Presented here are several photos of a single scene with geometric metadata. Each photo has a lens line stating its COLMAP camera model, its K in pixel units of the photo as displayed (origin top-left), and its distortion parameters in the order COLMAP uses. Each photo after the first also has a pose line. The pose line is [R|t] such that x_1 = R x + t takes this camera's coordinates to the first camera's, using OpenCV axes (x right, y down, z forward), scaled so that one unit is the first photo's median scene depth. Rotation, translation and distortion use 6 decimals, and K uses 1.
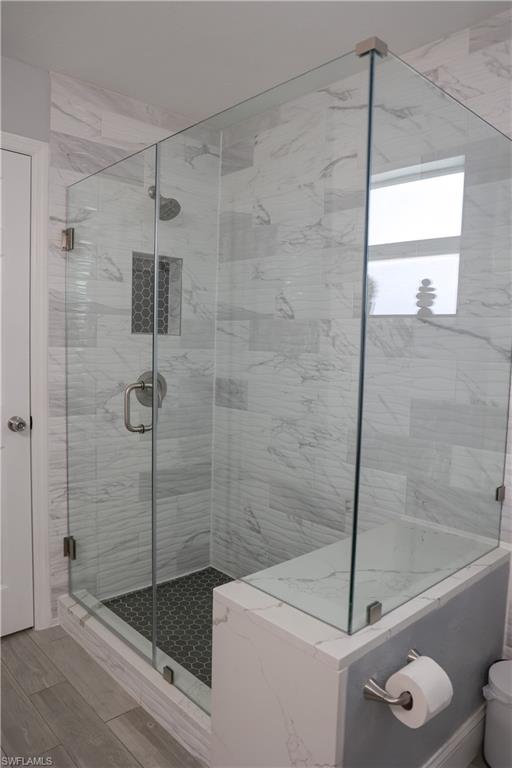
lens RADIAL K [[544.7, 0, 254.7], [0, 544.7, 384.9], [0, 0, 1]] dist [-0.033474, 0.003739]
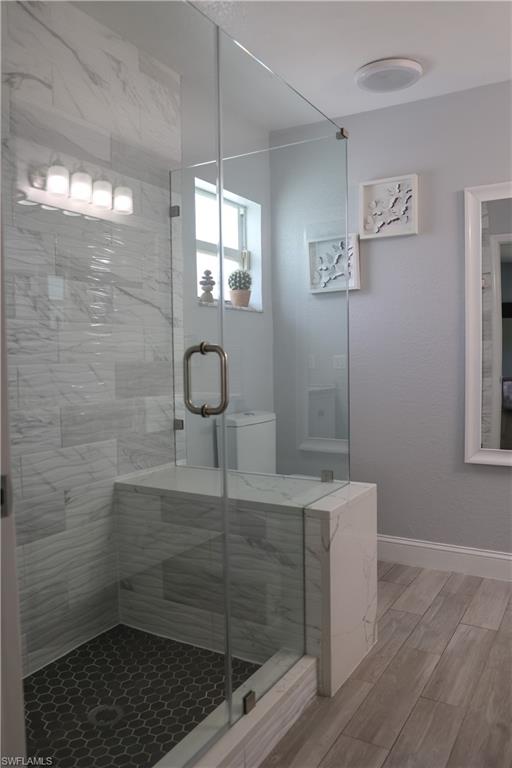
lens RADIAL K [[578.5, 0, 255.6], [0, 578.5, 383.0], [0, 0, 1]] dist [-0.007123, 0.002454]
pose [[-0.262686, -0.066598, 0.962580, -0.857964], [0.088354, 0.991764, 0.092729, -0.015571], [-0.960828, 0.109406, -0.254638, 1.027406]]
